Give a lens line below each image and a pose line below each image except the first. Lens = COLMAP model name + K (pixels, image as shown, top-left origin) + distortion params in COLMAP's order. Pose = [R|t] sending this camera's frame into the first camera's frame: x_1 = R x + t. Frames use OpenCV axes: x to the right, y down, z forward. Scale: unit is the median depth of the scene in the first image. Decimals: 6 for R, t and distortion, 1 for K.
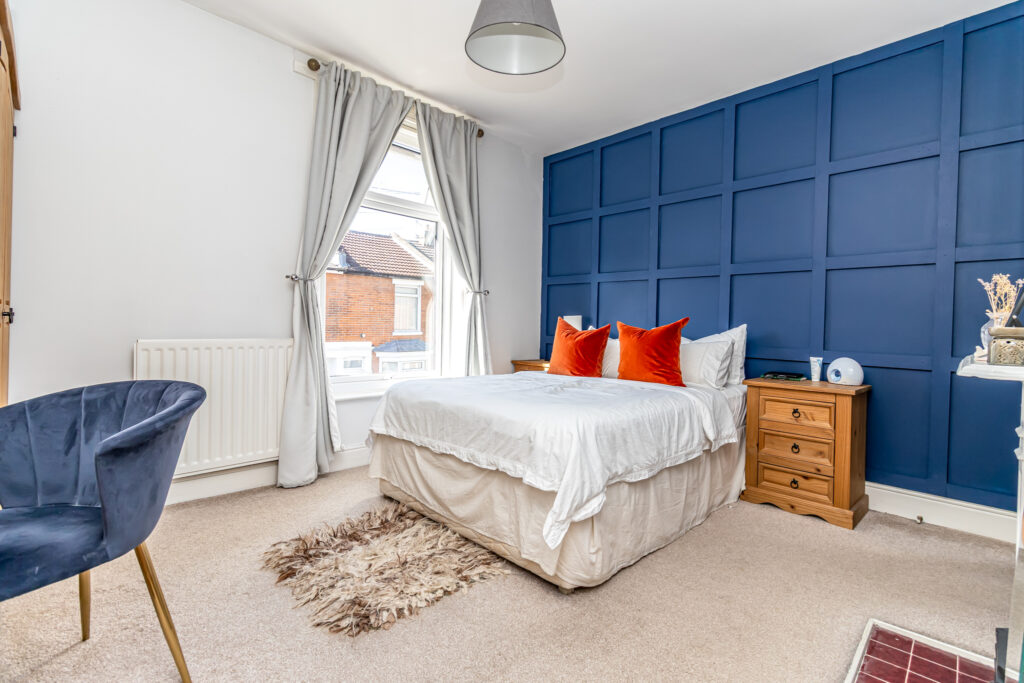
lens RADIAL K [[463.8, 0, 514.2], [0, 463.8, 333.8], [0, 0, 1]] dist [0.004559, -0.000343]
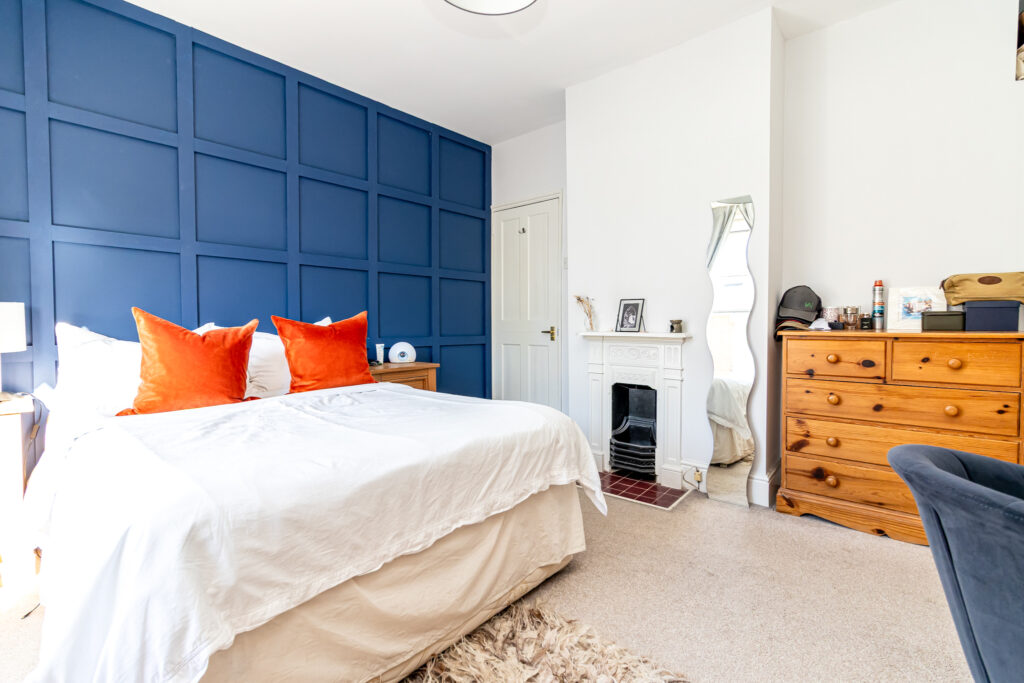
lens RADIAL K [[463.8, 0, 514.2], [0, 463.8, 333.8], [0, 0, 1]] dist [0.004559, -0.000343]
pose [[-0.060847, -0.049856, 0.996901, -0.679233], [0.018740, 0.998519, 0.051081, -0.036040], [-0.997971, 0.021791, -0.059823, 0.843370]]
